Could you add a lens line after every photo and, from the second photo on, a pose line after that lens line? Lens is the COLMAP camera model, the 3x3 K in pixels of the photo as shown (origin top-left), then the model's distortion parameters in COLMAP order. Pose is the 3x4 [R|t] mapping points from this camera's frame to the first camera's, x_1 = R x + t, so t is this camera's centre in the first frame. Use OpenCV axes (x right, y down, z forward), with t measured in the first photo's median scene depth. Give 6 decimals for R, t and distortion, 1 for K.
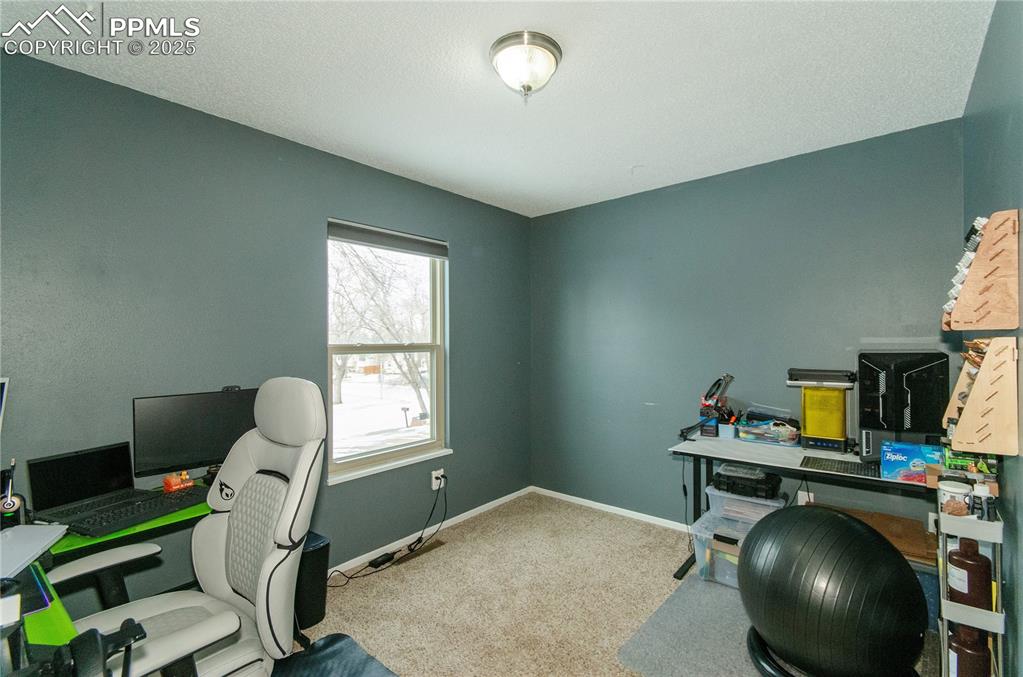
lens RADIAL K [[468.5, 0, 513.2], [0, 468.5, 344.2], [0, 0, 1]] dist [0.005639, 0.000611]
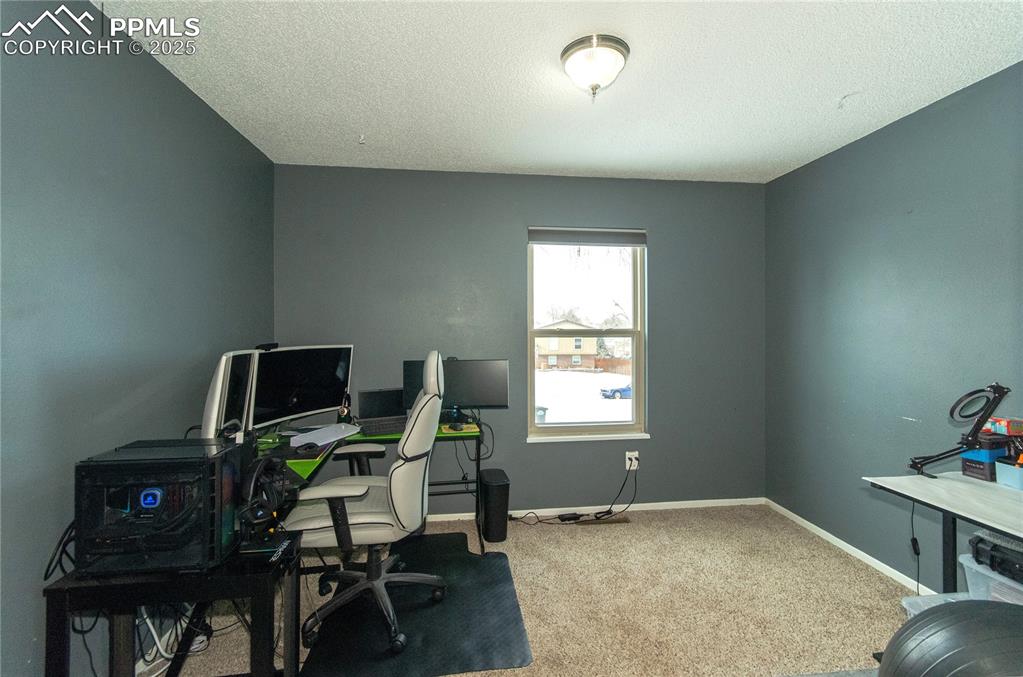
lens RADIAL K [[483.2, 0, 510.7], [0, 483.2, 330.0], [0, 0, 1]] dist [-0.002048, 0.000465]
pose [[0.688677, 0.013014, -0.724952, 0.453817], [-0.009879, 0.999915, 0.008566, -0.006996], [0.725001, 0.001262, 0.688746, 0.076166]]
